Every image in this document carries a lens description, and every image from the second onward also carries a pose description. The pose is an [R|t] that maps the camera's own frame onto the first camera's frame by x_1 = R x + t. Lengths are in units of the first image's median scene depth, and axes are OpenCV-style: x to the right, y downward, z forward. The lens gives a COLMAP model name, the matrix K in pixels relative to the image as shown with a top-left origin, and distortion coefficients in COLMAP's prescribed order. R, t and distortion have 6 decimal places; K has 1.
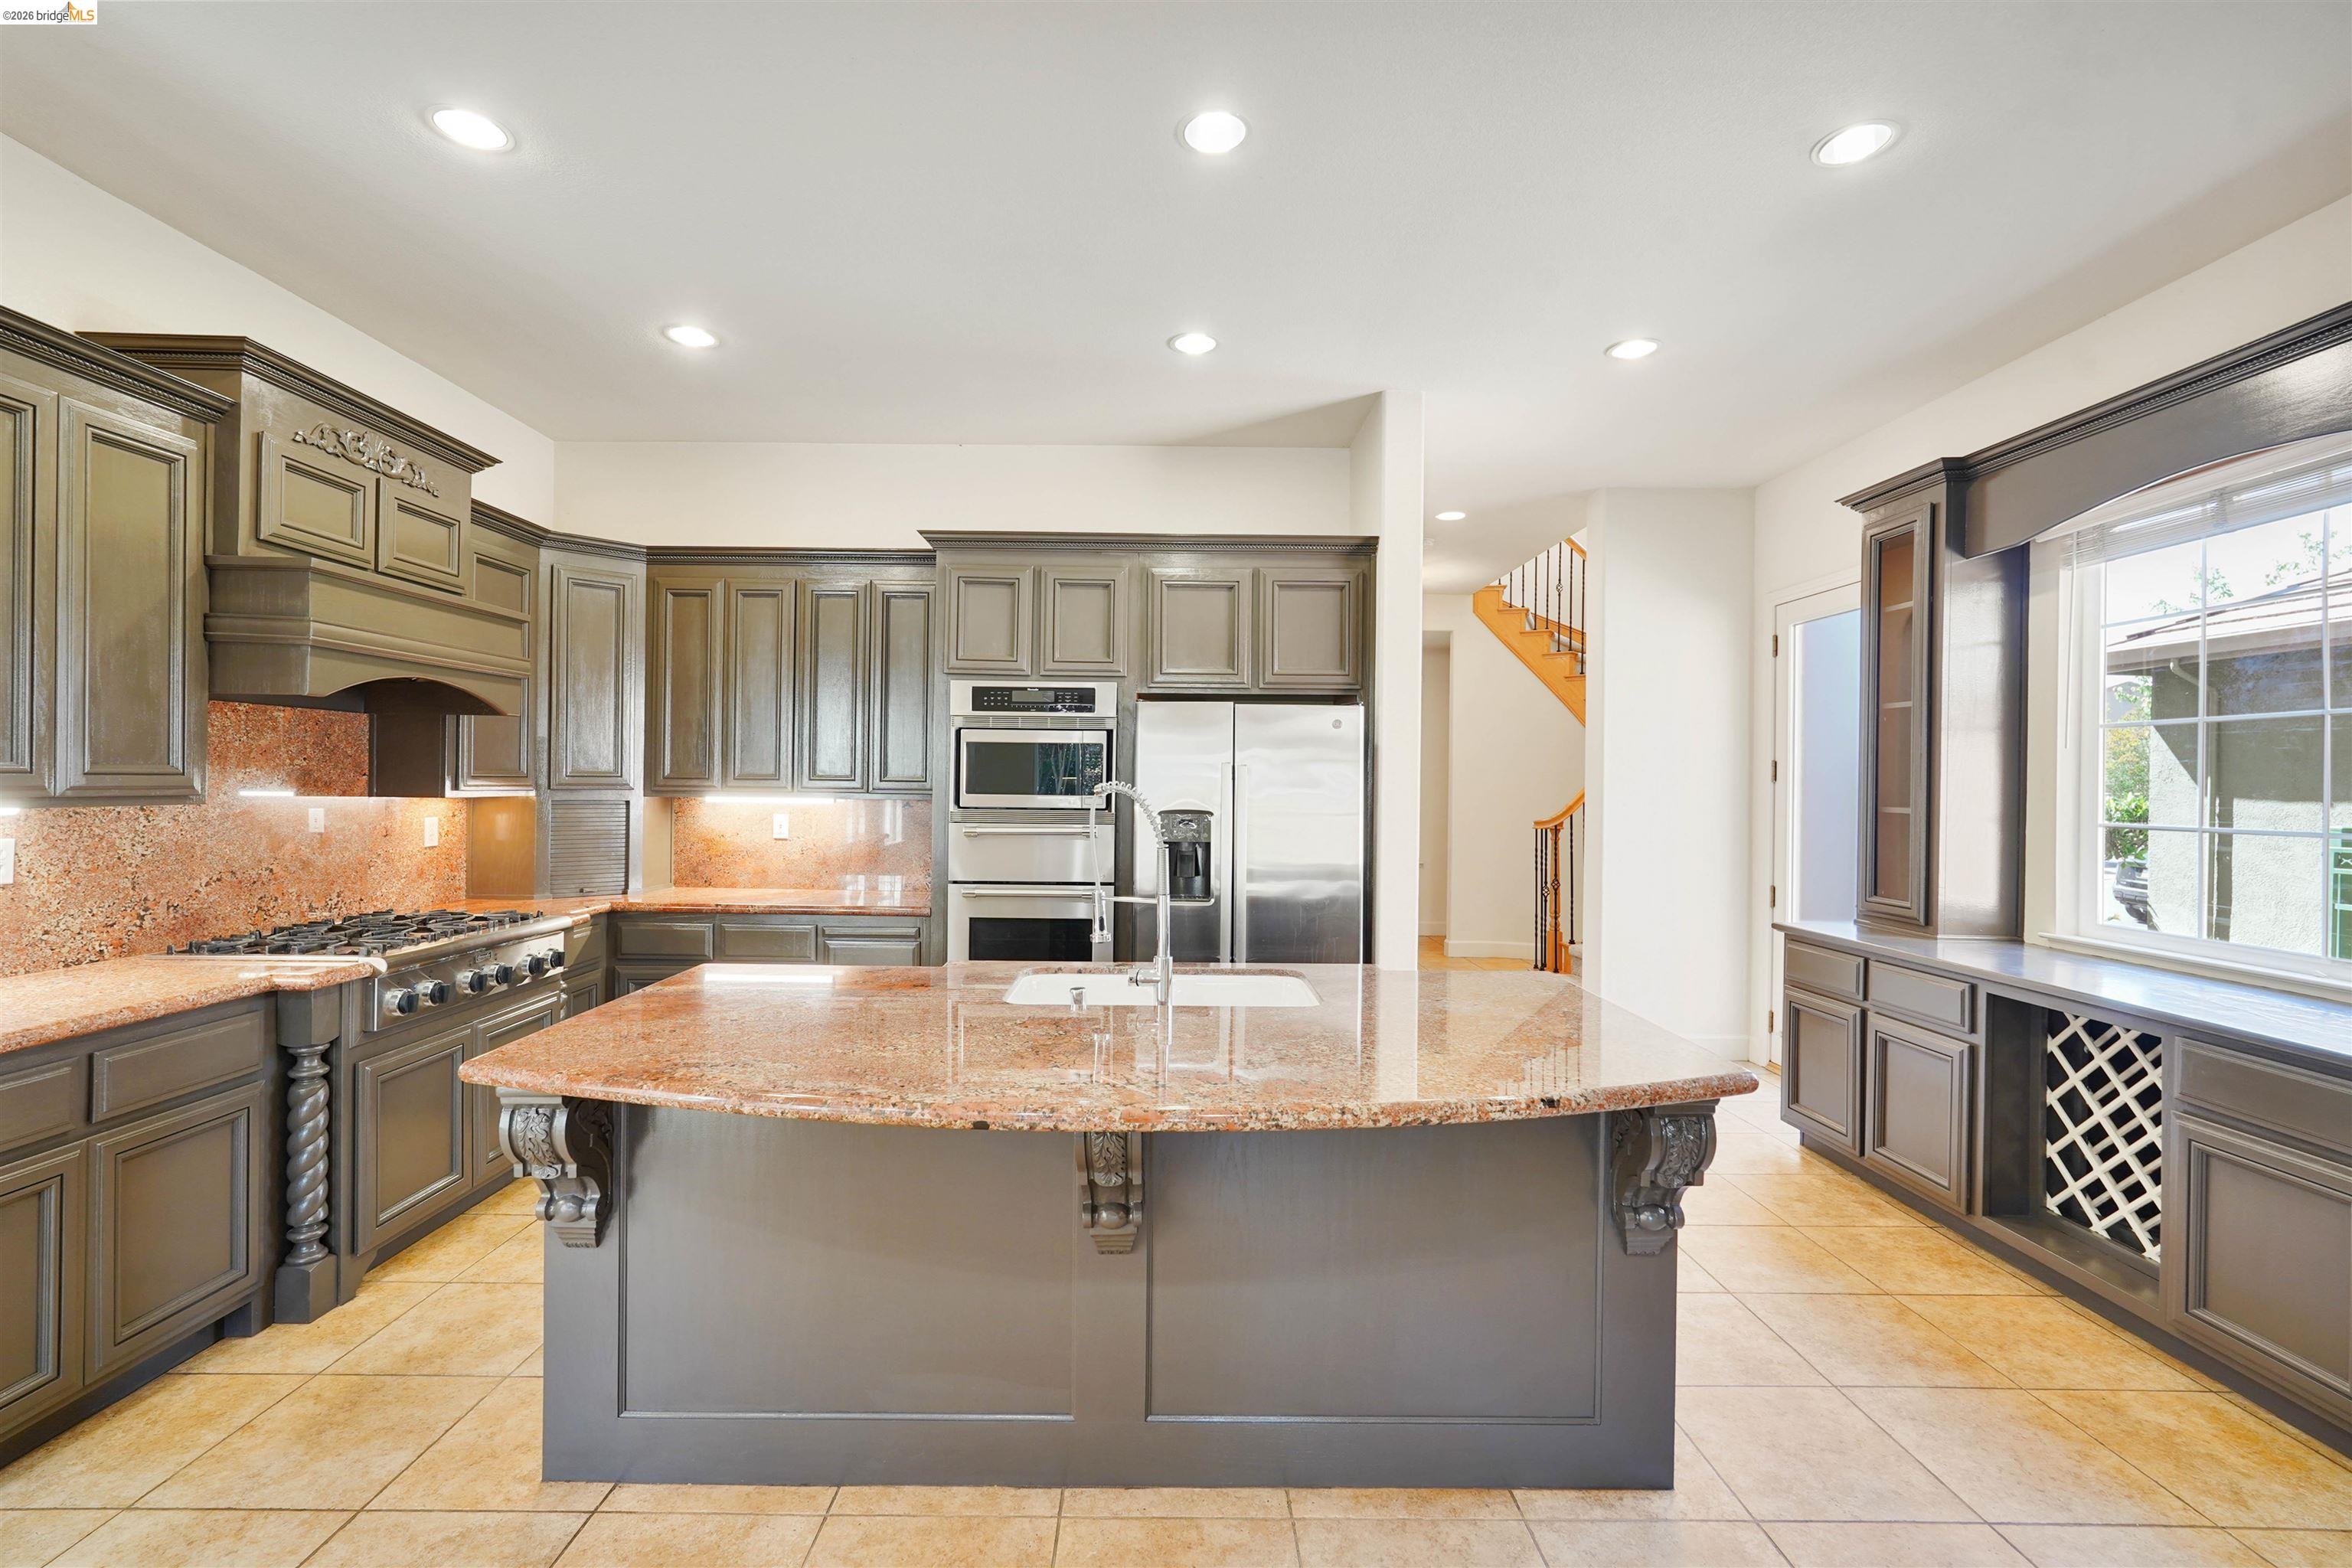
lens RADIAL K [[1045.9, 0, 1162.1], [0, 1045.9, 779.6], [0, 0, 1]] dist [-0.015122, 0.007602]
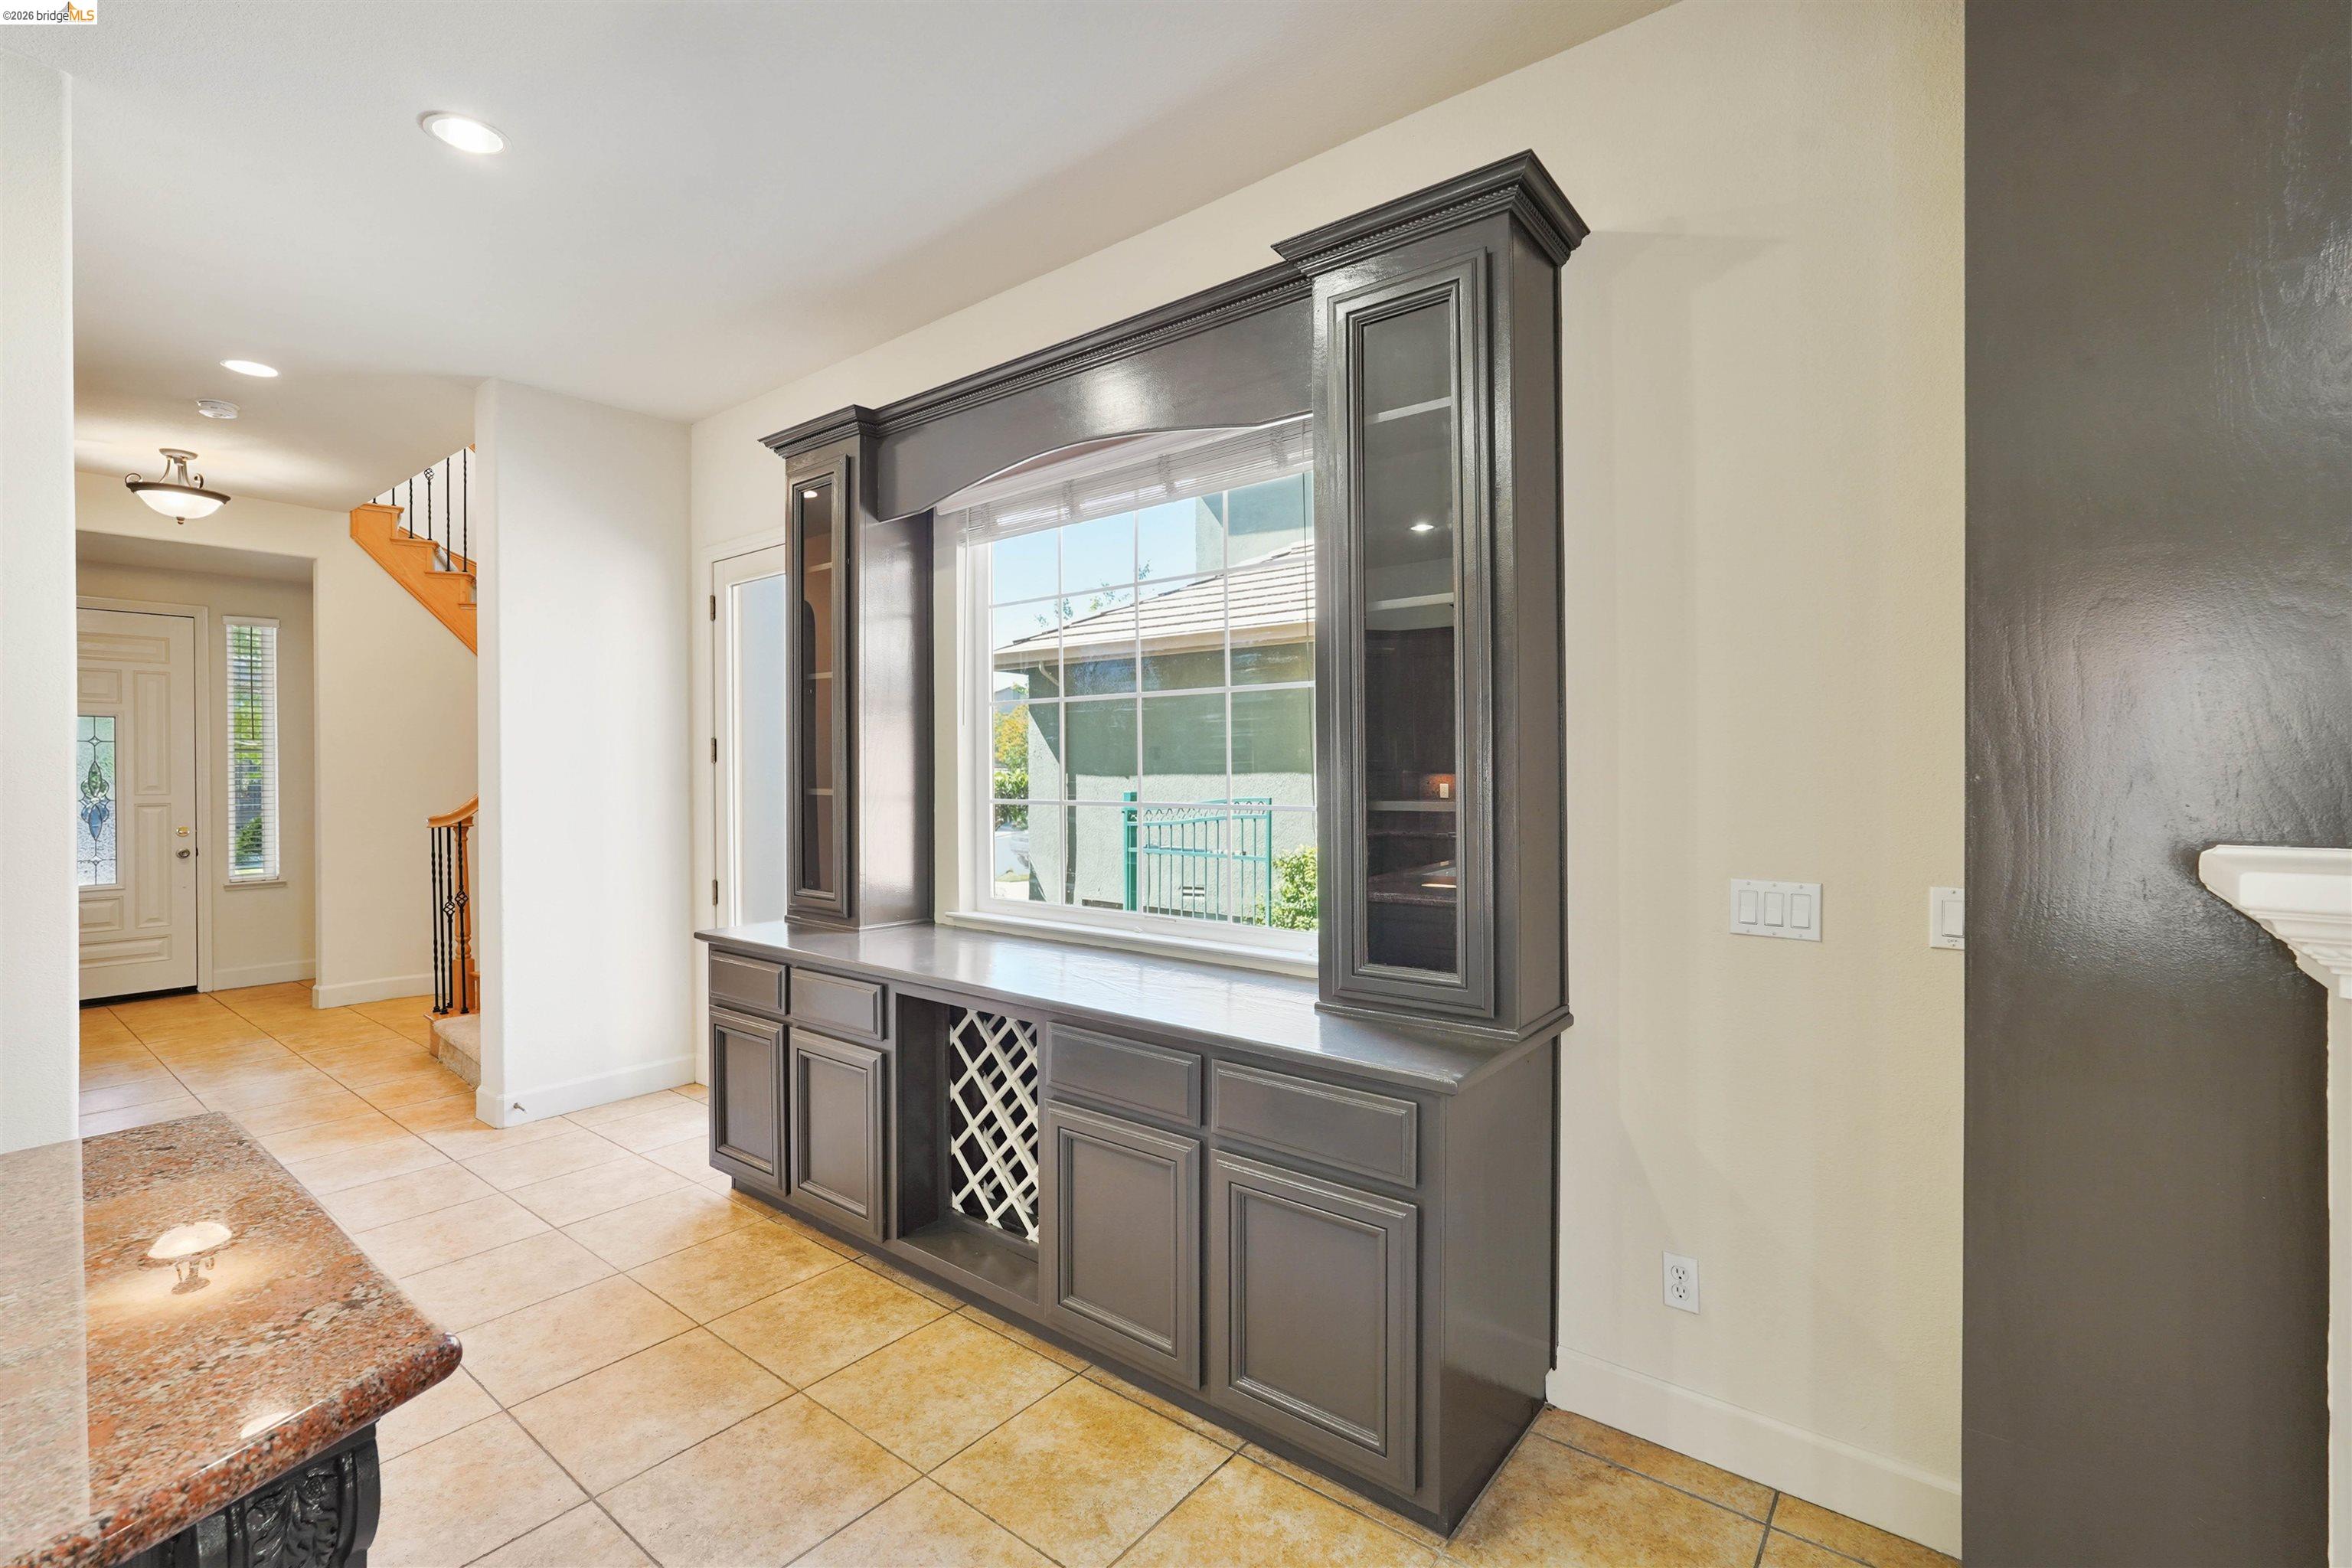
lens RADIAL K [[1045.9, 0, 1163.3], [0, 1045.9, 773.6], [0, 0, 1]] dist [-0.015122, 0.007602]
pose [[0.630850, -0.020261, 0.775640, 0.204721], [0.010894, 0.999792, 0.017256, 0.000676], [-0.775828, -0.002436, 0.630939, 0.210599]]
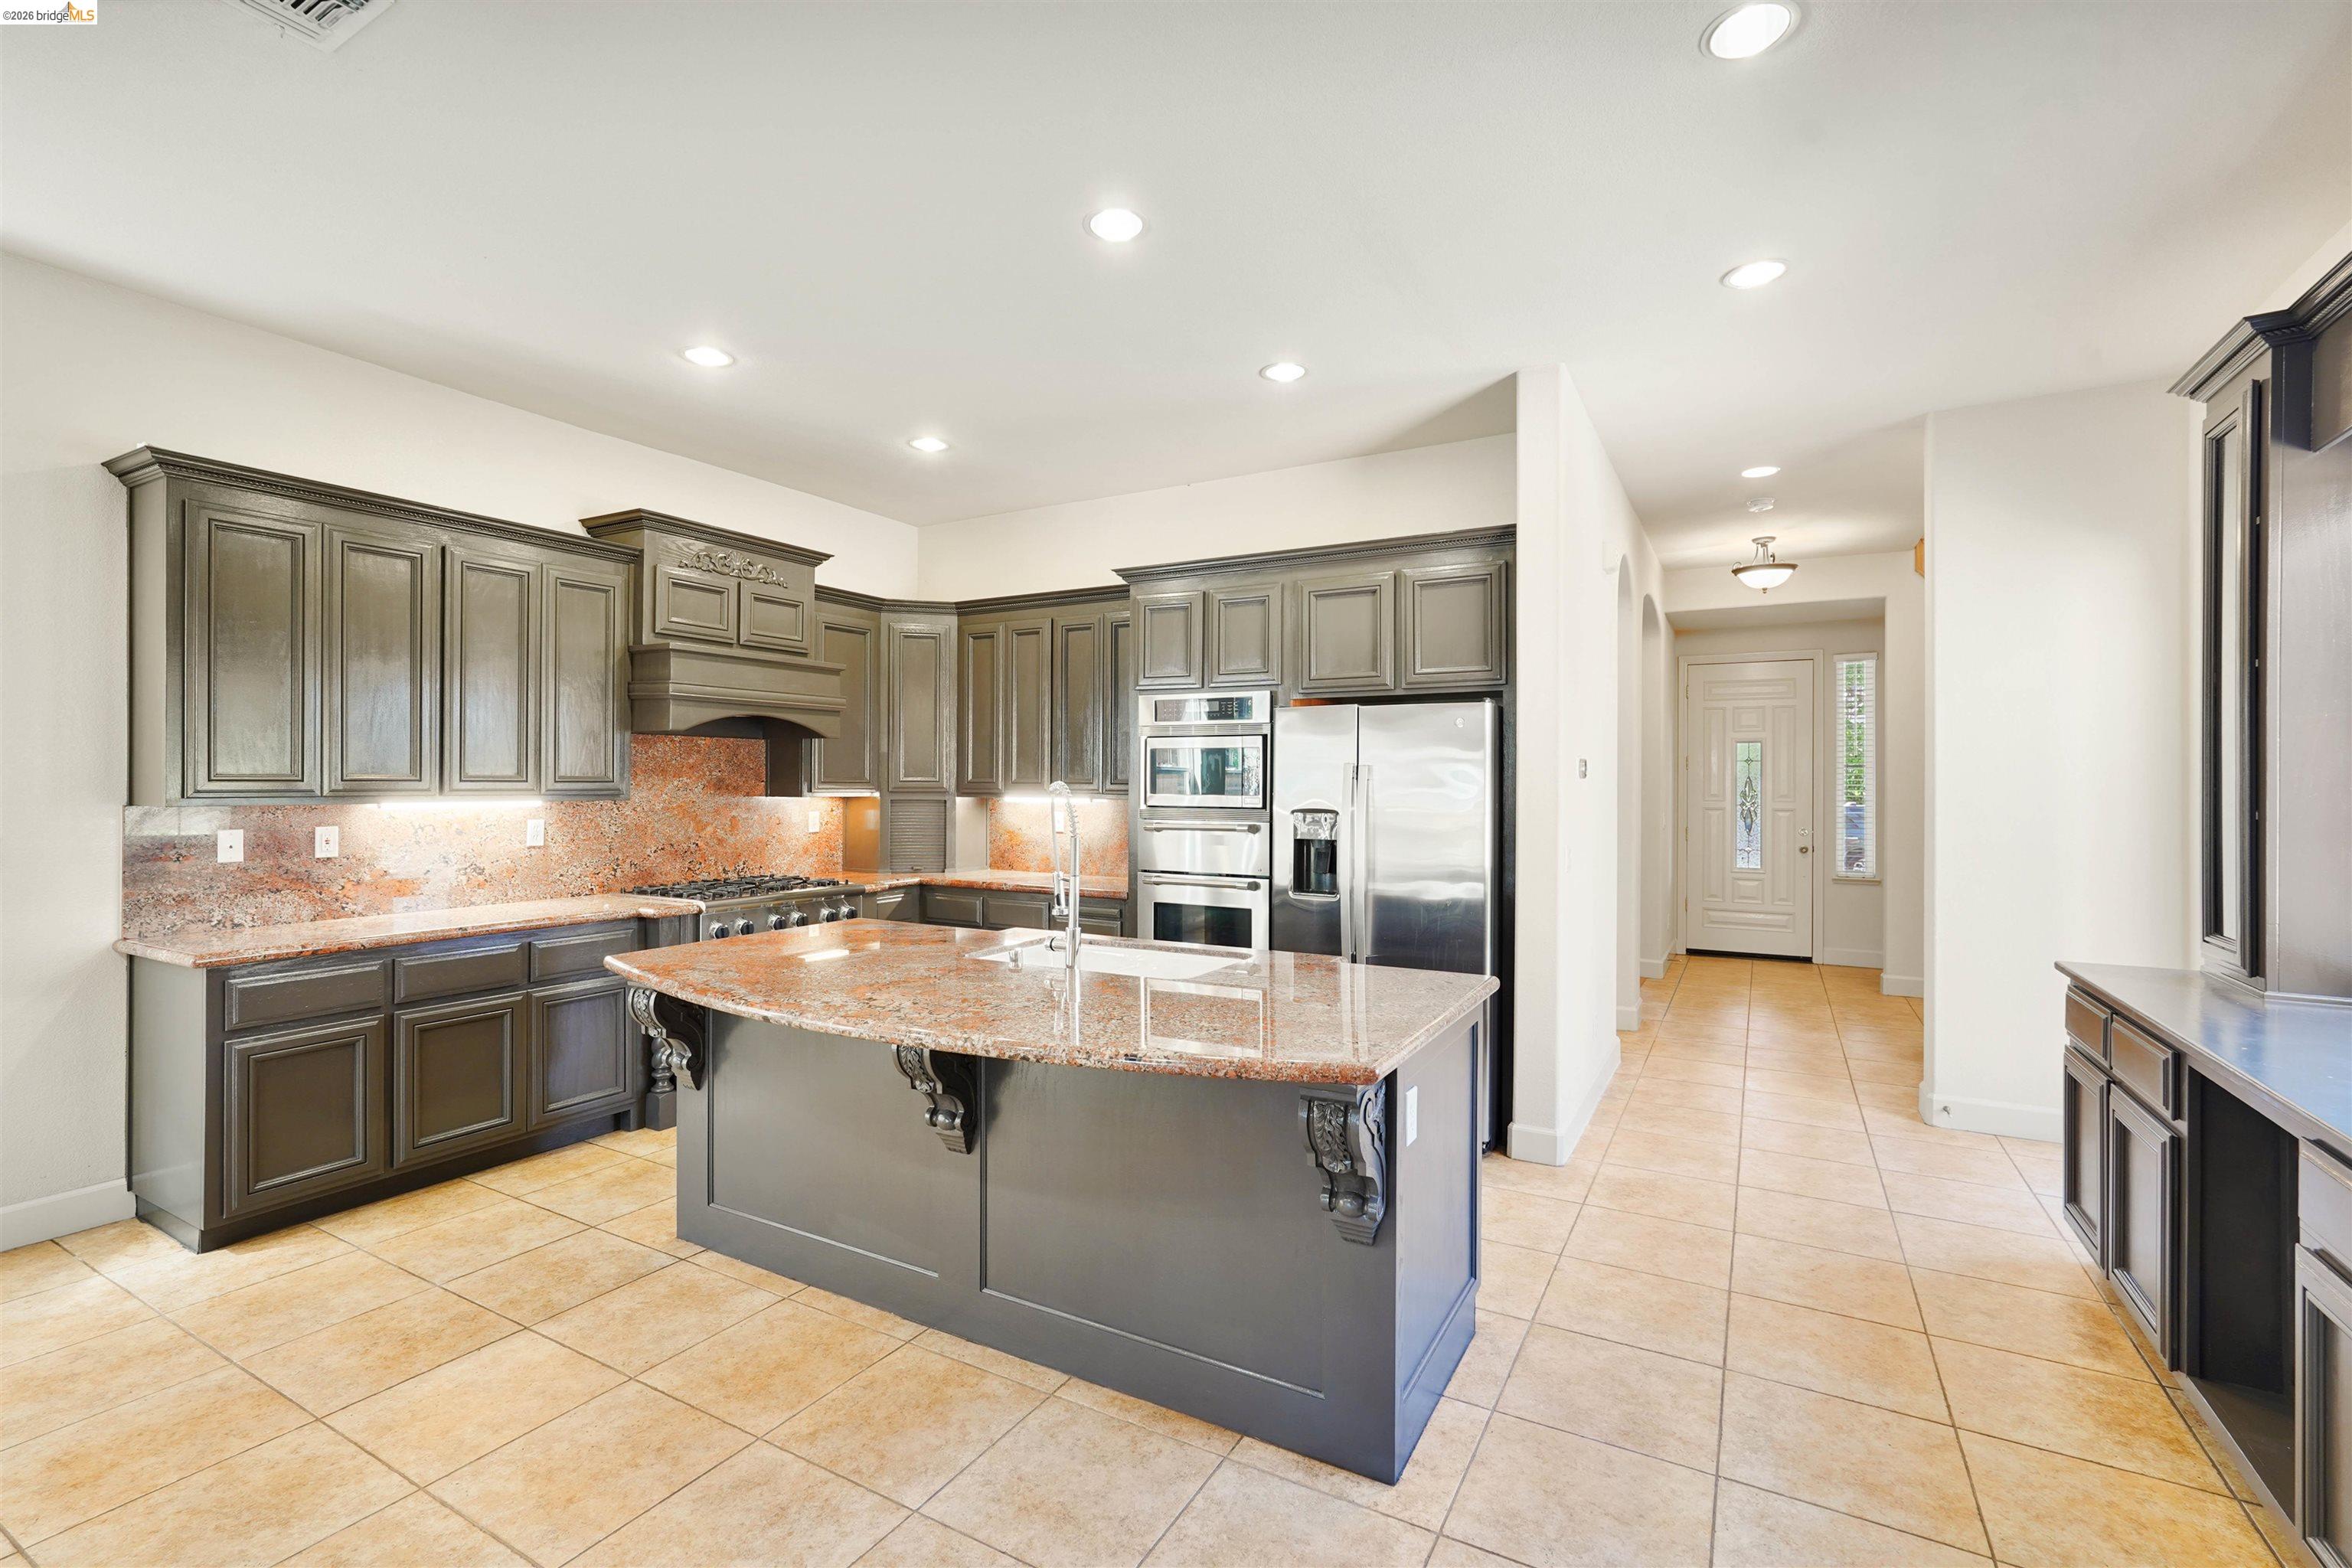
lens RADIAL K [[1045.9, 0, 1163.2], [0, 1045.9, 779.4], [0, 0, 1]] dist [-0.015122, 0.007602]
pose [[0.864038, -0.009353, -0.503340, 0.463614], [0.006526, 0.999951, -0.007379, 0.006754], [0.503385, 0.003091, 0.864057, 0.014985]]
